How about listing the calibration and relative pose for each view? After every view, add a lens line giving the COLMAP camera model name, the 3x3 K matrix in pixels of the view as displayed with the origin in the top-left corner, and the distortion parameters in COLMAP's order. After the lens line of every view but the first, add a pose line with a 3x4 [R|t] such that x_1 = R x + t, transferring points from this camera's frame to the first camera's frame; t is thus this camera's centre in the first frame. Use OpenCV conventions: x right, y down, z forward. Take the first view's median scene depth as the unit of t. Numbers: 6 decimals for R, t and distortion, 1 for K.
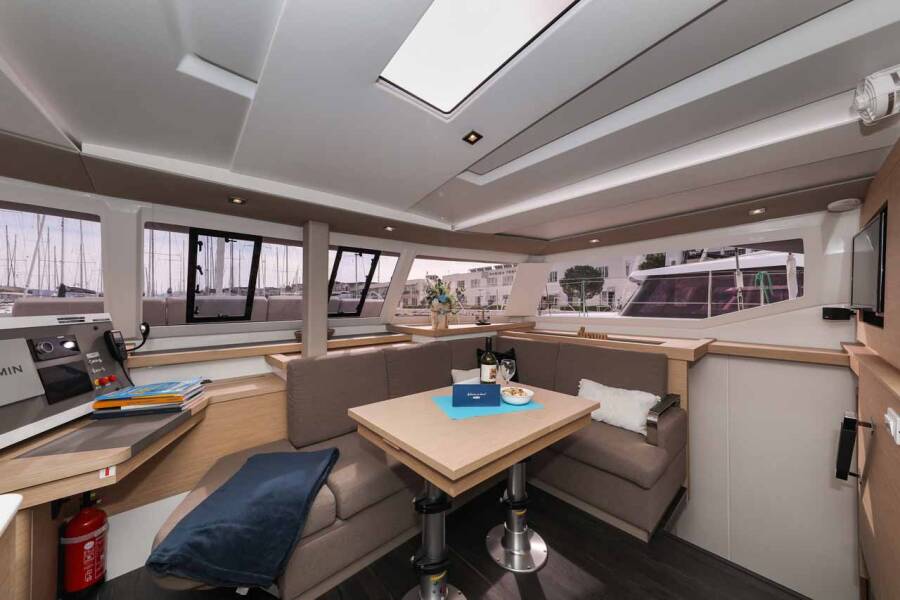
lens RADIAL K [[317.9, 0, 450.0], [0, 317.9, 300.0], [0, 0, 1]] dist [0.018072, 0.000028]
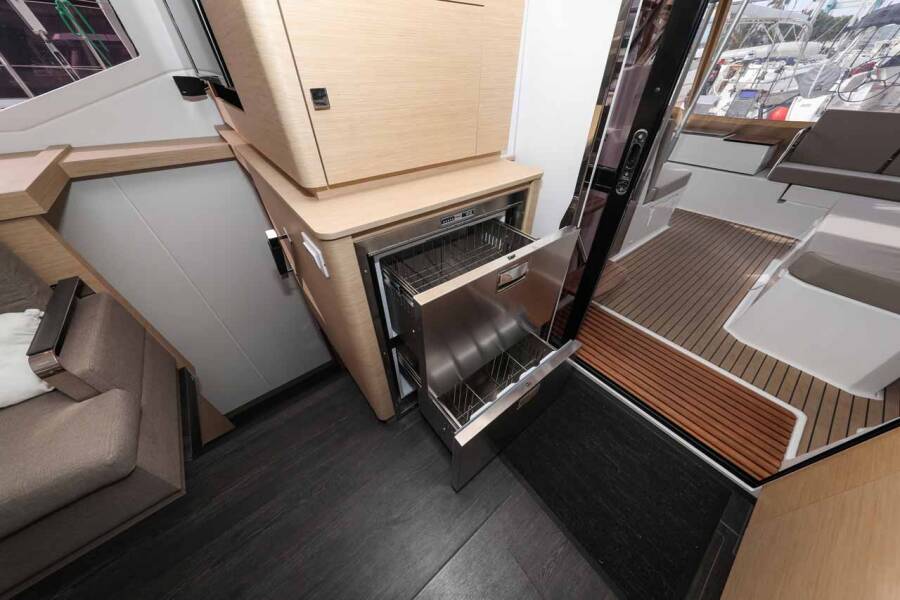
lens RADIAL K [[276.3, 0, 450.0], [0, 276.3, 300.0], [0, 0, 1]] dist [0.010680, 0.000057]
pose [[0.075462, -0.651530, 0.754860, 0.369630], [0.000635, 0.757050, 0.653356, -0.011425], [-0.997148, -0.048824, 0.057543, 0.298071]]
